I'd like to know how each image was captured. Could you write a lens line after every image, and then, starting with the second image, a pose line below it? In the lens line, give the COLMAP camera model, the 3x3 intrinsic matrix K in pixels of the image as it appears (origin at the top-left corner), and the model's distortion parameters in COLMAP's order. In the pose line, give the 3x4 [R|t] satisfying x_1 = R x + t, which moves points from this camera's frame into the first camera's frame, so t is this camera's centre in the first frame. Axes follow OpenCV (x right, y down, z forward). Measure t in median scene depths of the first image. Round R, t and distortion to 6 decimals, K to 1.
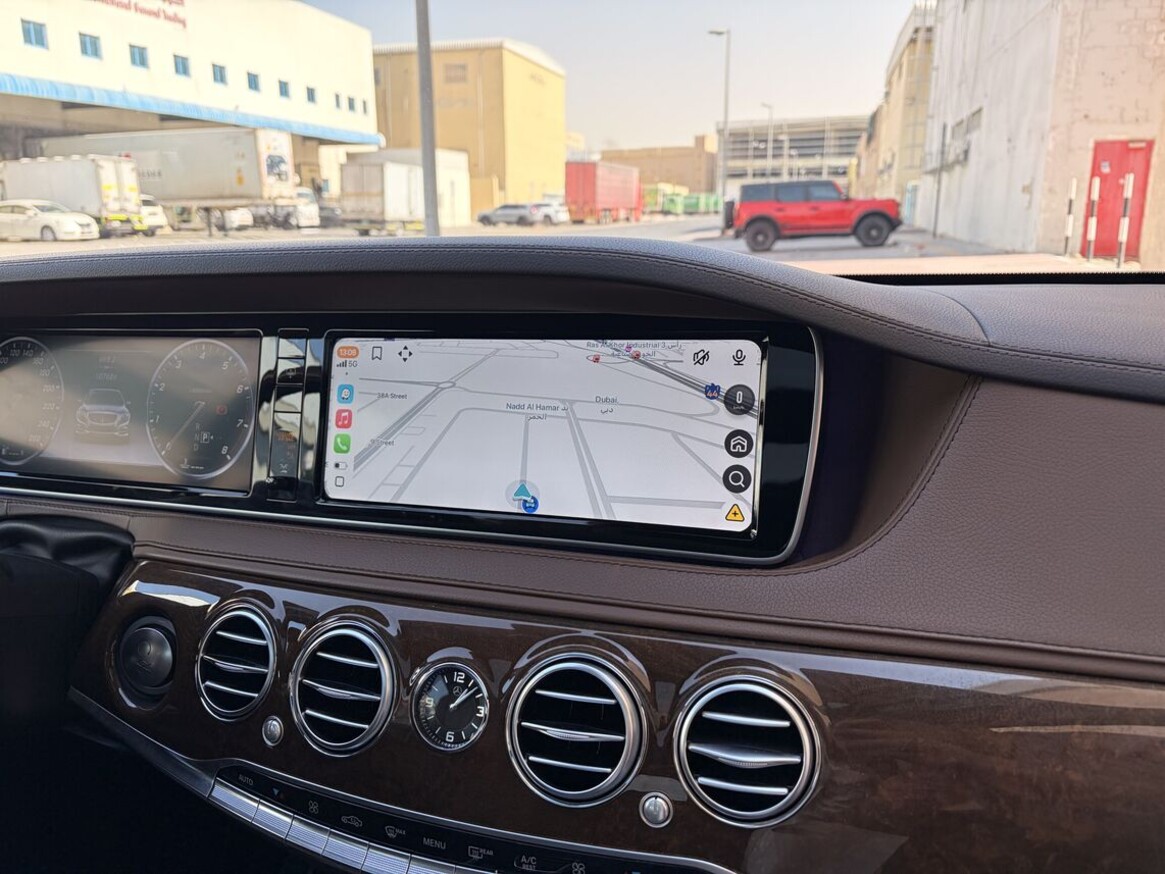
lens RADIAL K [[894.7, 0, 582.5], [0, 894.7, 437.0], [0, 0, 1]] dist [0.032396, -0.046068]
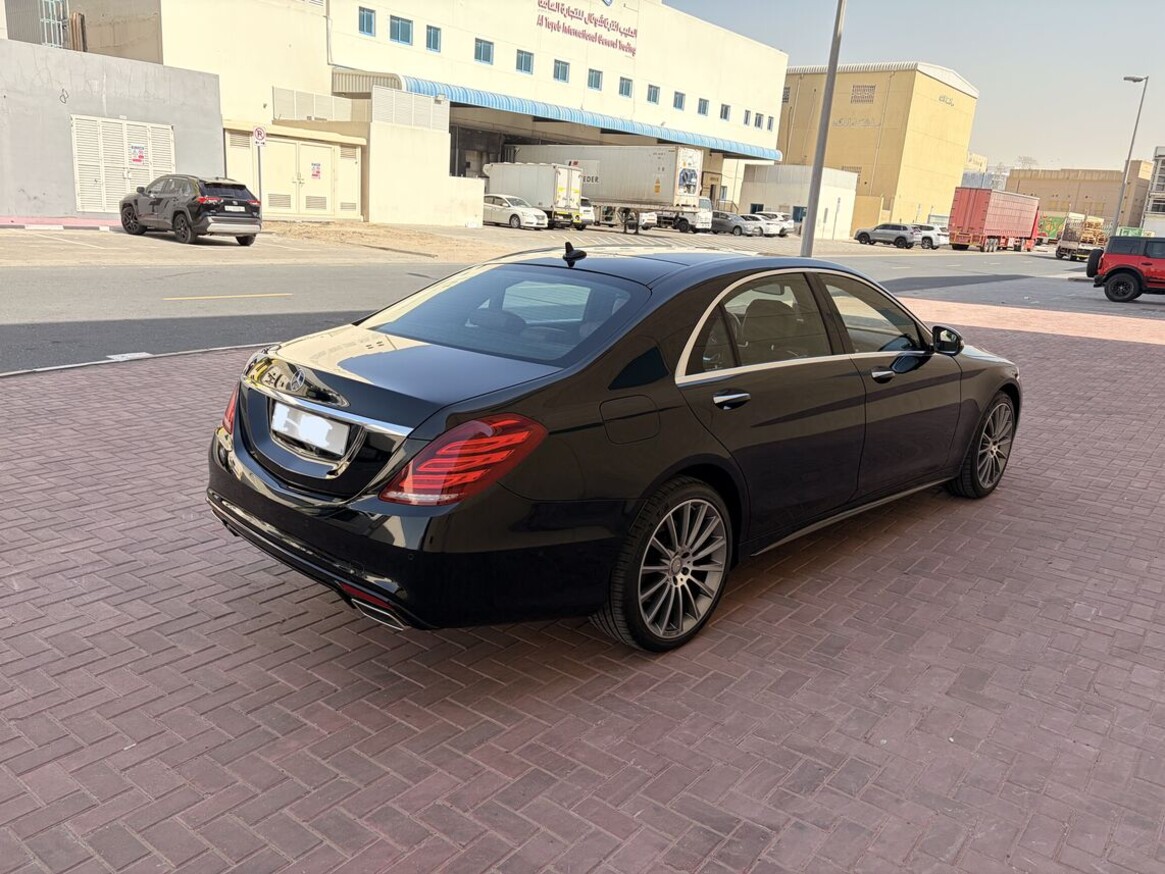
lens RADIAL K [[894.7, 0, 582.5], [0, 894.7, 437.0], [0, 0, 1]] dist [0.032396, -0.046068]
pose [[0.914089, 0.177568, -0.364570, 0.024616], [-0.178091, 0.983478, 0.032485, 0.019556], [0.364314, 0.035232, 0.930609, -0.144352]]
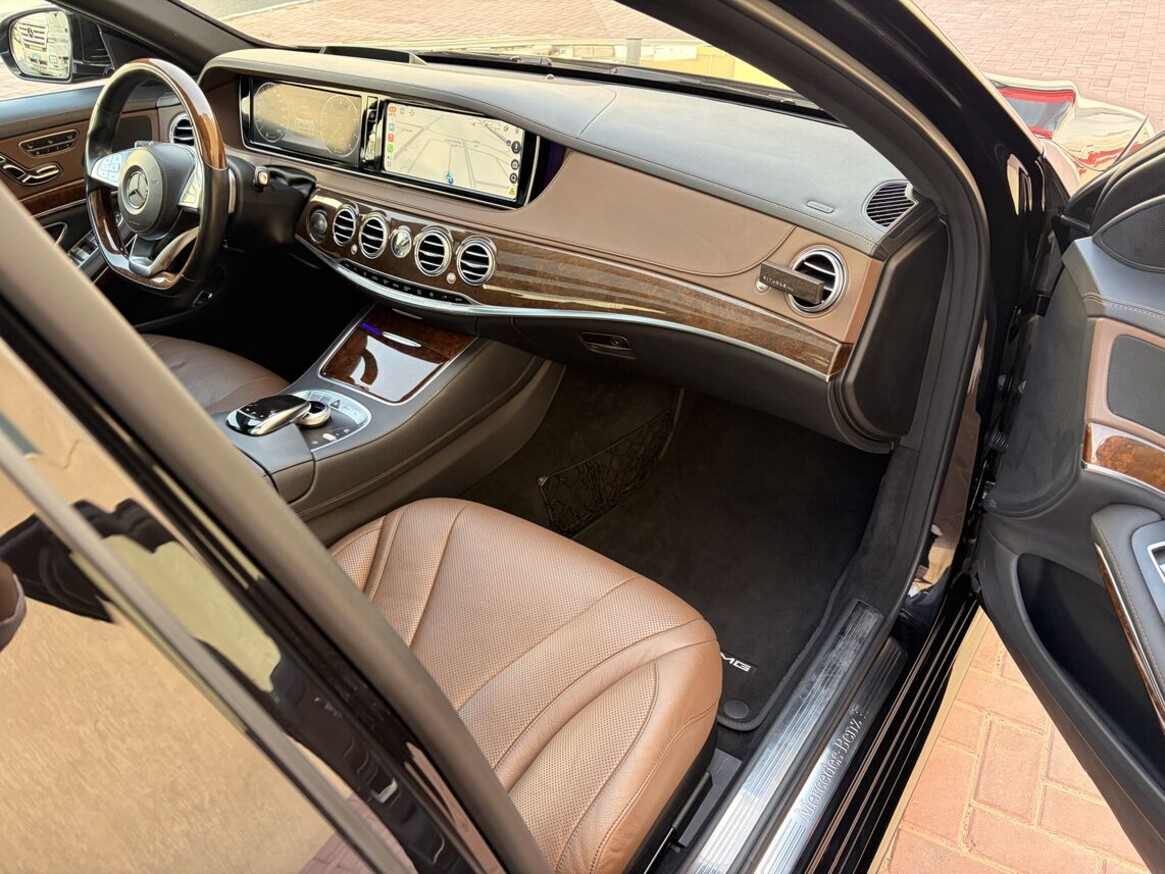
lens RADIAL K [[894.7, 0, 582.5], [0, 894.7, 437.0], [0, 0, 1]] dist [0.032396, -0.046068]
pose [[0.967290, 0.152442, -0.202758, 0.801078], [-0.072733, 0.932401, 0.354031, -0.152626], [0.243021, -0.327704, 0.912990, -1.286778]]
